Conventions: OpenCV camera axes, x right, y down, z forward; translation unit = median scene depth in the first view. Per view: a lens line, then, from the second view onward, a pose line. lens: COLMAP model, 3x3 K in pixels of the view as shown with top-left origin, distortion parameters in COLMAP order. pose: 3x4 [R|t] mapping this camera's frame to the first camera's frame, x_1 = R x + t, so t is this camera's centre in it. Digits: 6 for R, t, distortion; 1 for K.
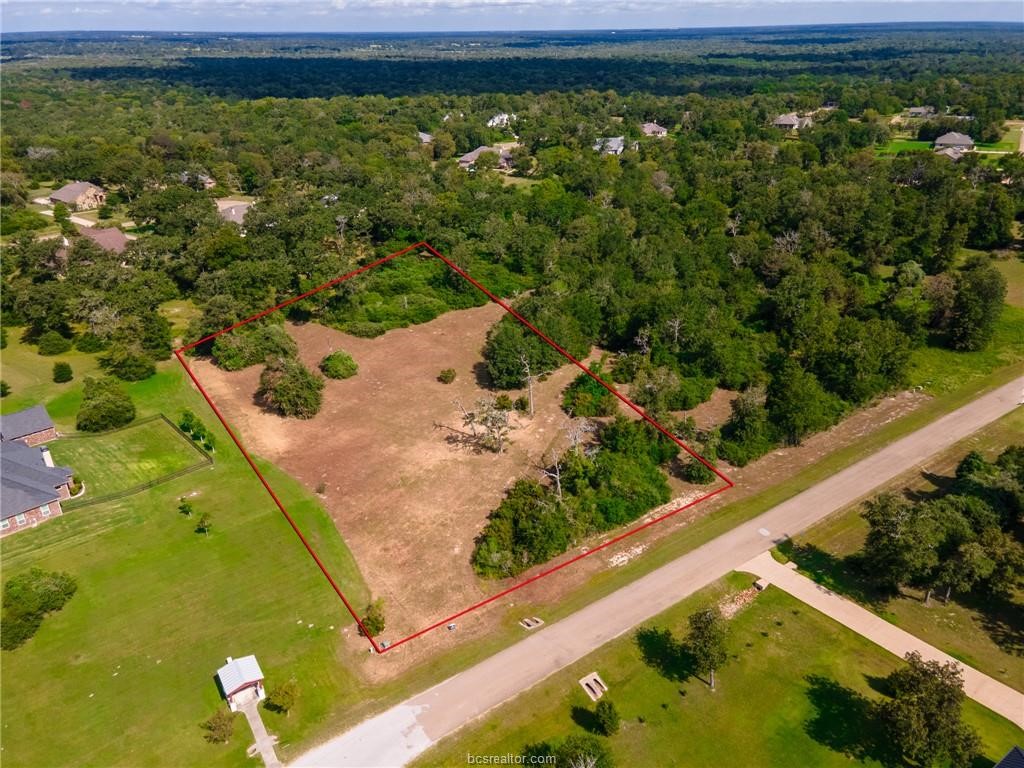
lens RADIAL K [[739.3, 0, 509.3], [0, 739.3, 384.2], [0, 0, 1]] dist [0.014189, 0.017414]
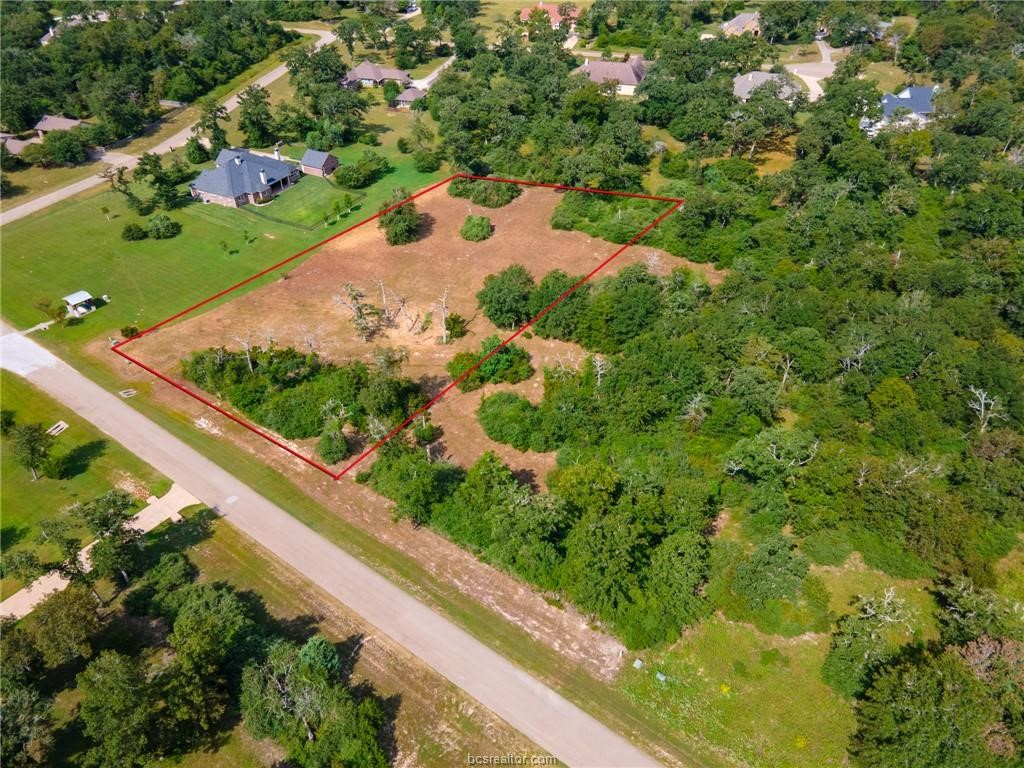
lens RADIAL K [[739.3, 0, 512.7], [0, 739.3, 387.0], [0, 0, 1]] dist [0.014189, 0.017414]
pose [[0.320897, 0.589274, -0.741473, 1.218072], [-0.409769, 0.792192, 0.452240, -0.584046], [0.853882, 0.158710, 0.495678, 0.859028]]
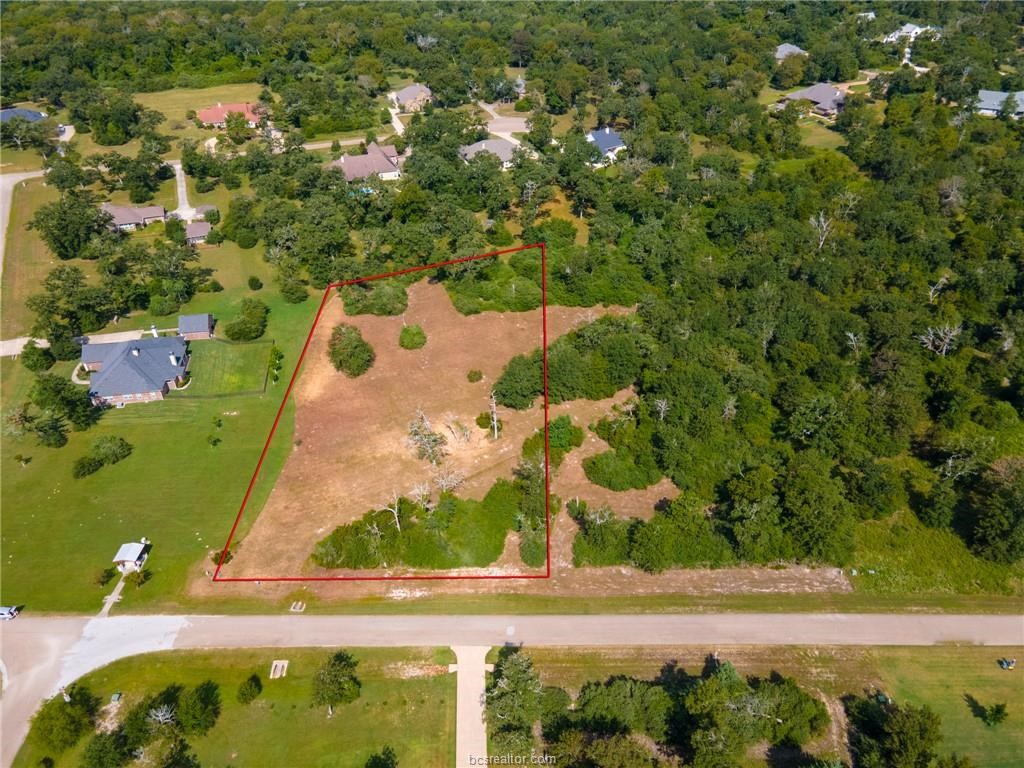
lens RADIAL K [[739.3, 0, 511.6], [0, 739.3, 383.6], [0, 0, 1]] dist [0.014189, 0.017414]
pose [[0.821065, 0.343285, -0.456079, 0.798574], [-0.250593, 0.934626, 0.252345, -0.492376], [0.512889, -0.092902, 0.853413, 0.045822]]
